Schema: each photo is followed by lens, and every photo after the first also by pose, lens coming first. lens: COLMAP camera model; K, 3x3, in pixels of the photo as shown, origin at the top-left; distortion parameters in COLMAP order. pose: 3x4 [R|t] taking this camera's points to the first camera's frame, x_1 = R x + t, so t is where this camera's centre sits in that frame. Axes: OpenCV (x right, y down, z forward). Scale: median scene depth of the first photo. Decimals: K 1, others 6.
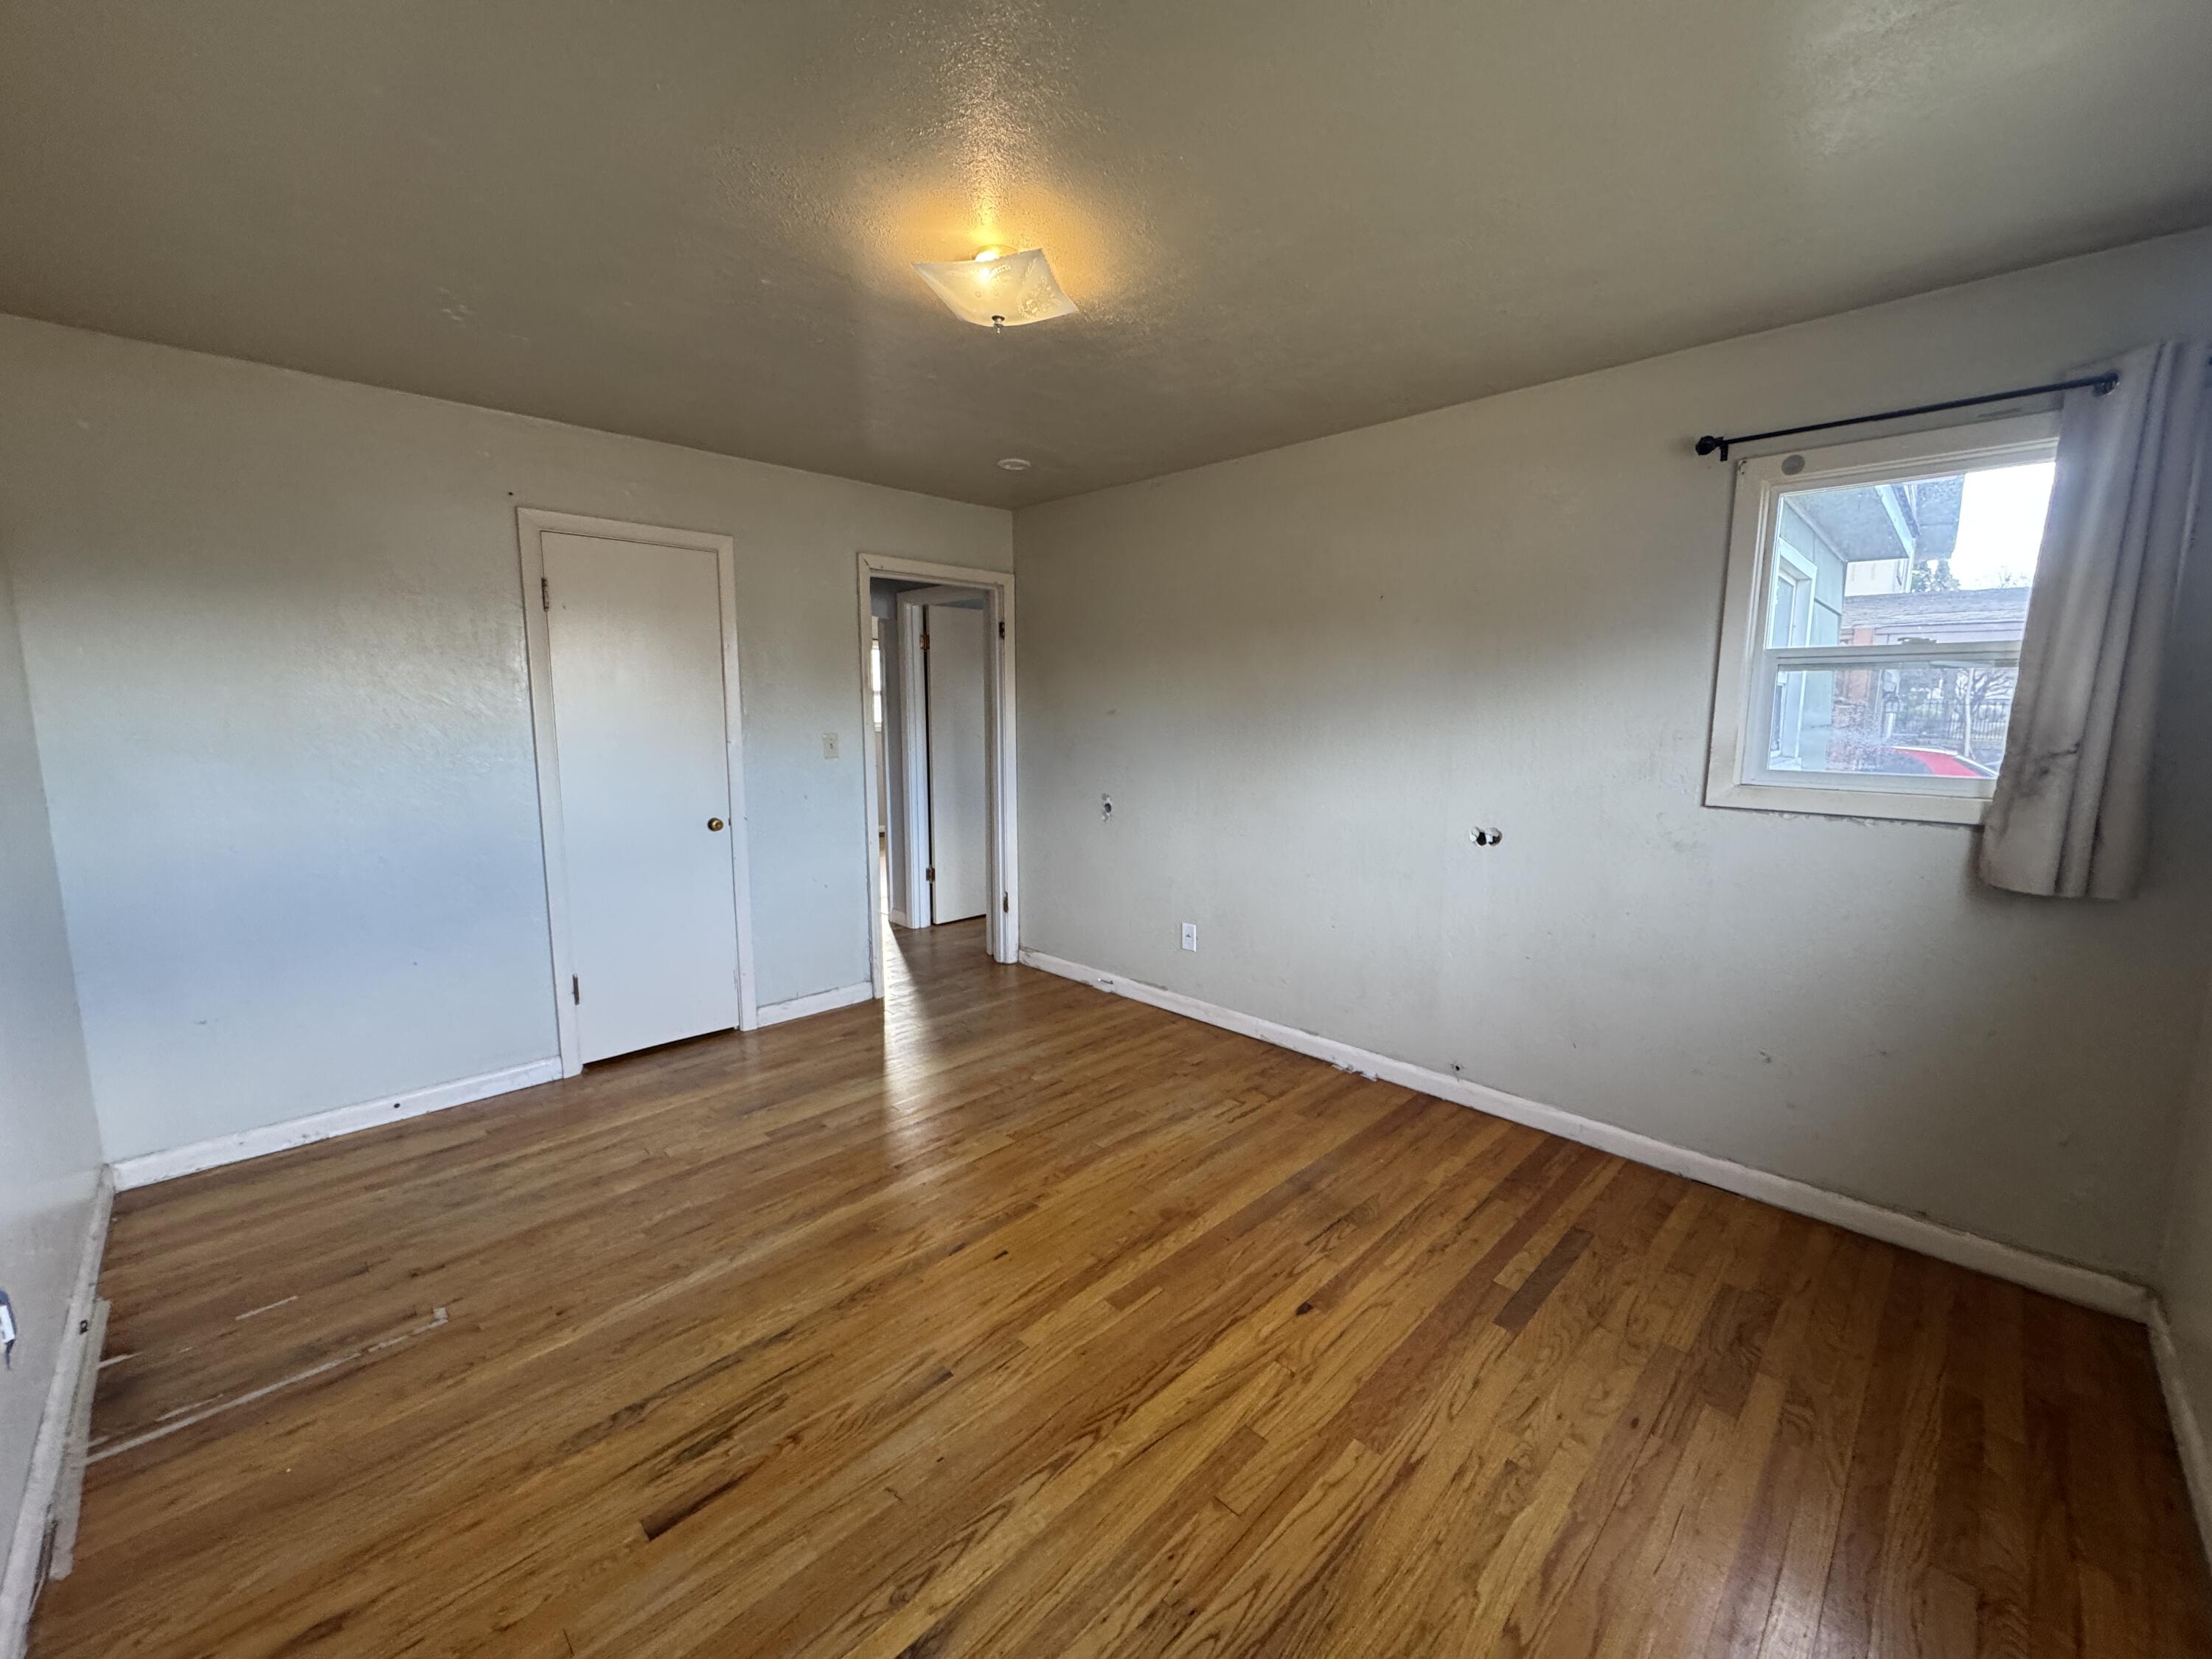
lens RADIAL K [[879.7, 0, 1108.6], [0, 879.7, 823.5], [0, 0, 1]] dist [-0.003024, 0.000501]
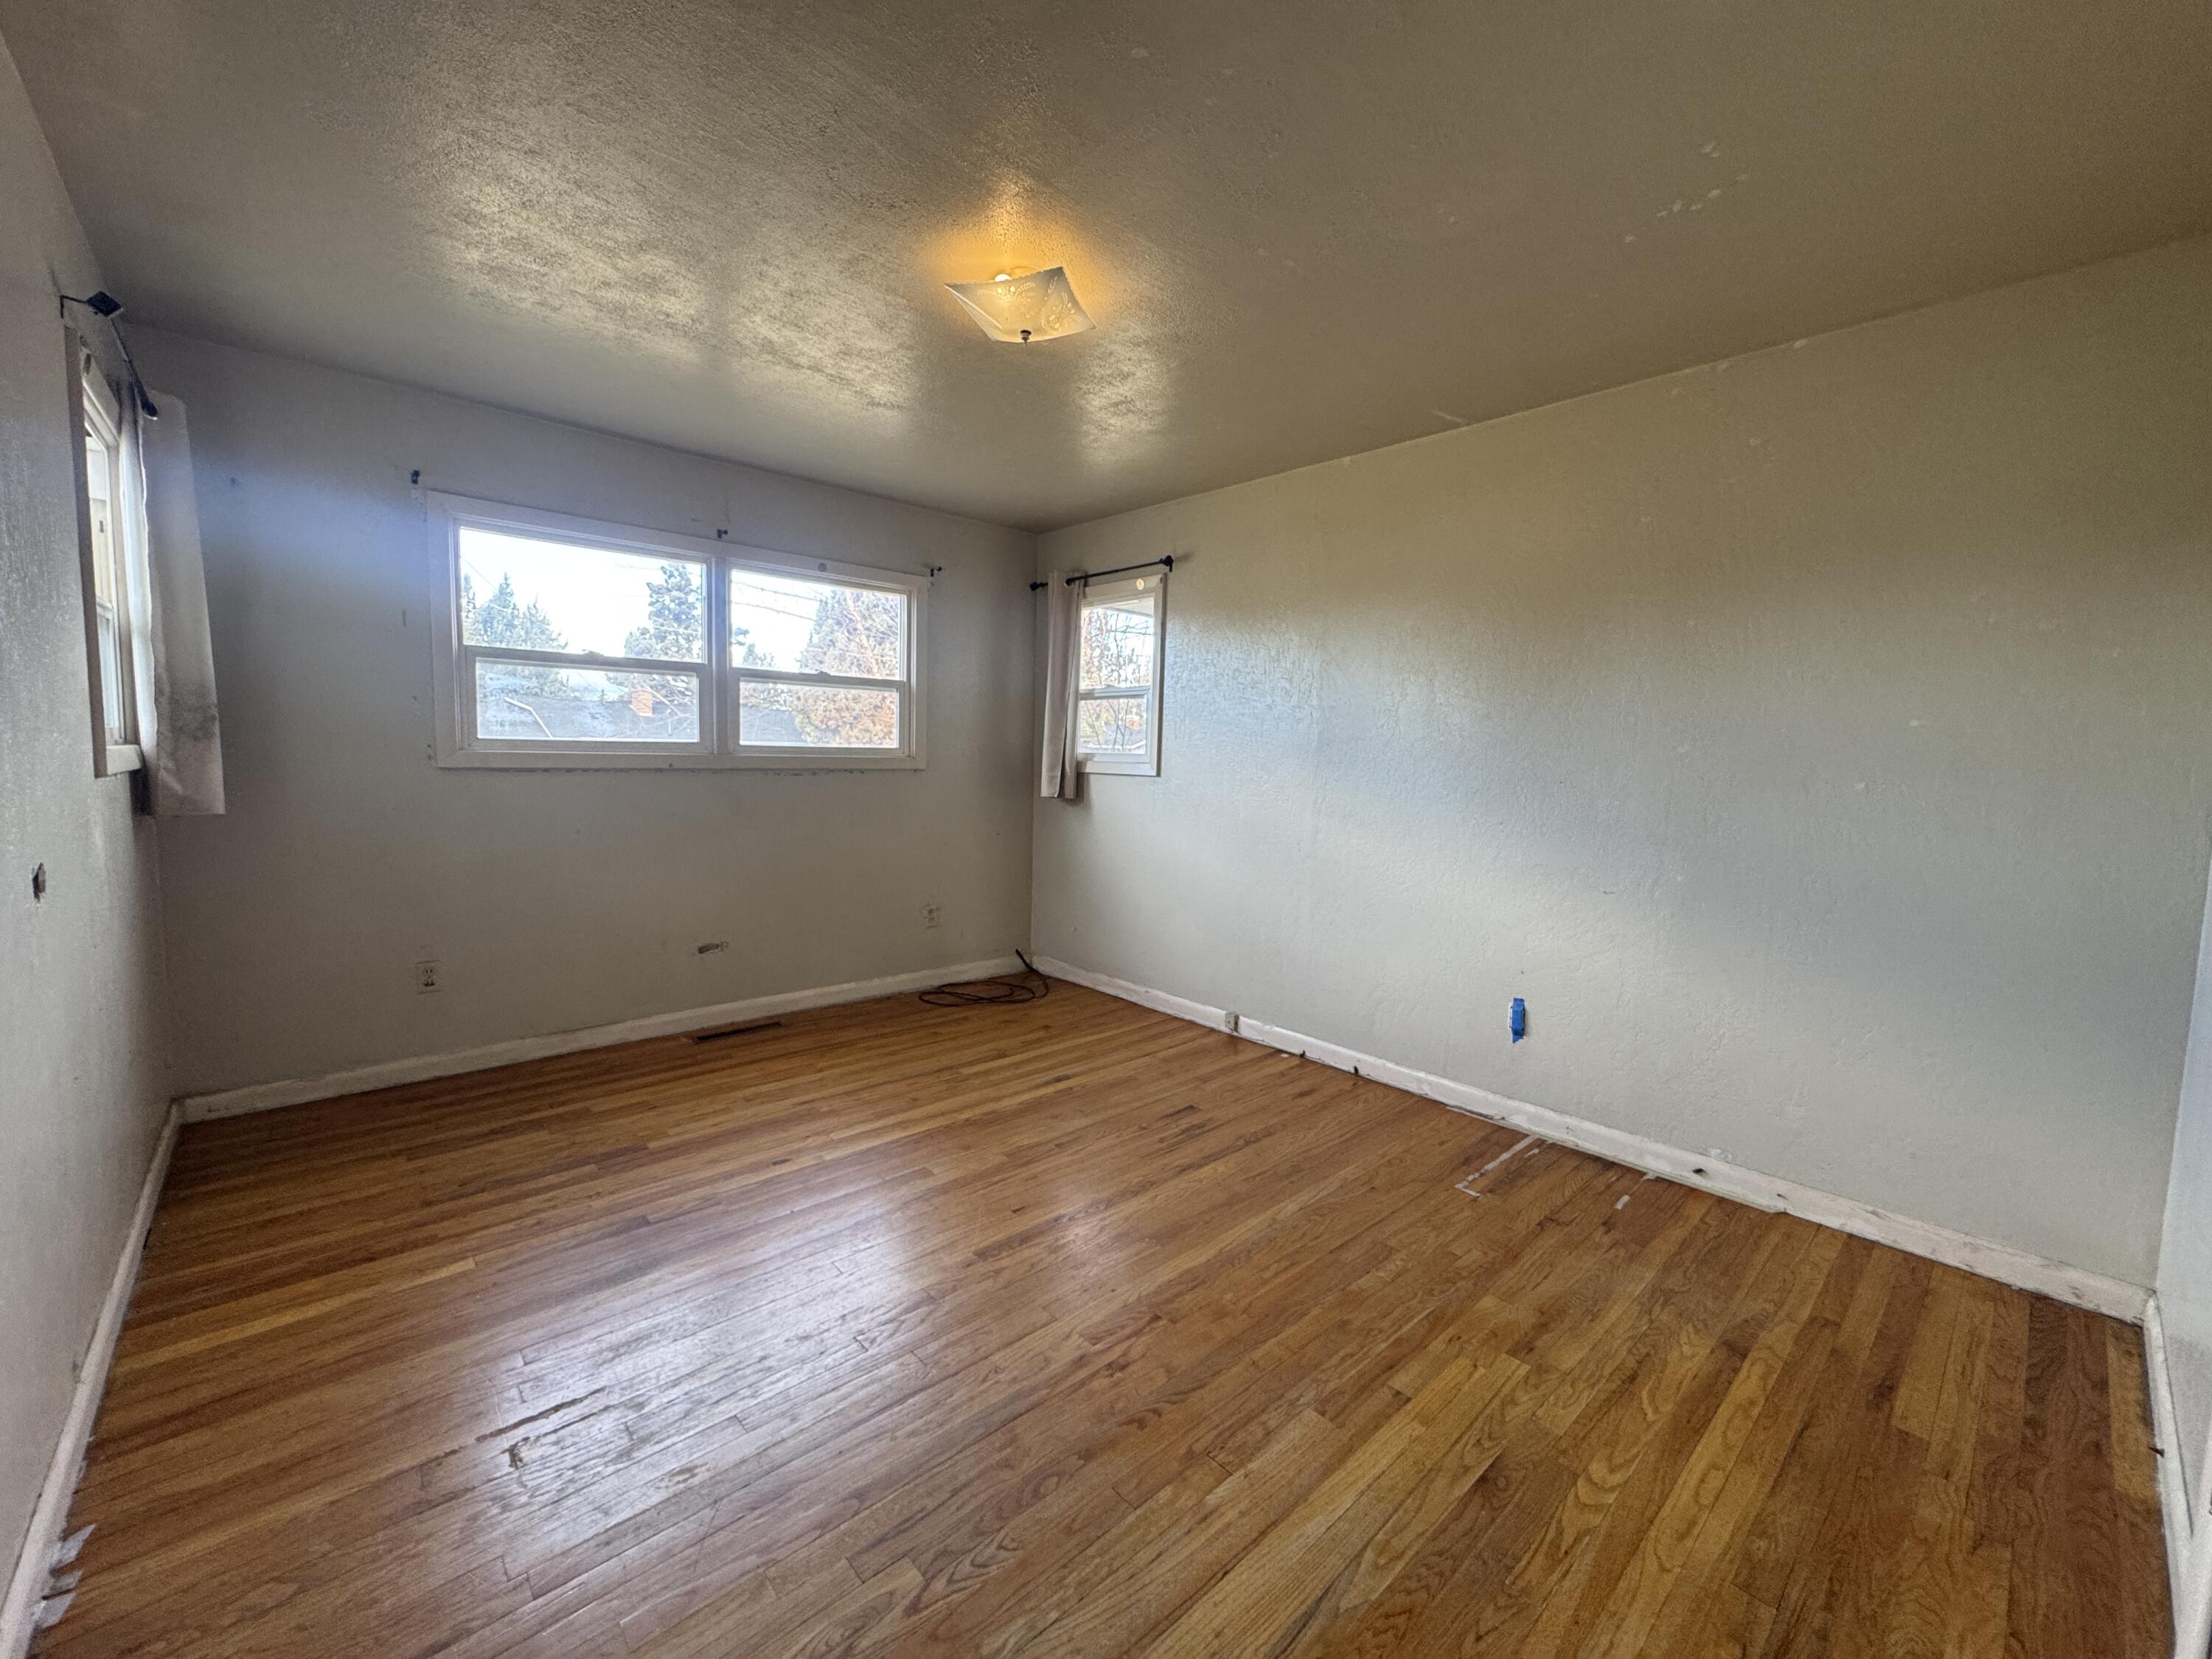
lens RADIAL K [[879.7, 0, 1108.6], [0, 879.7, 823.5], [0, 0, 1]] dist [-0.003024, 0.000501]
pose [[-0.998528, -0.032717, 0.043271, -0.247225], [-0.022792, 0.976862, 0.212654, -0.174377], [-0.049227, 0.211355, -0.976169, 1.825578]]
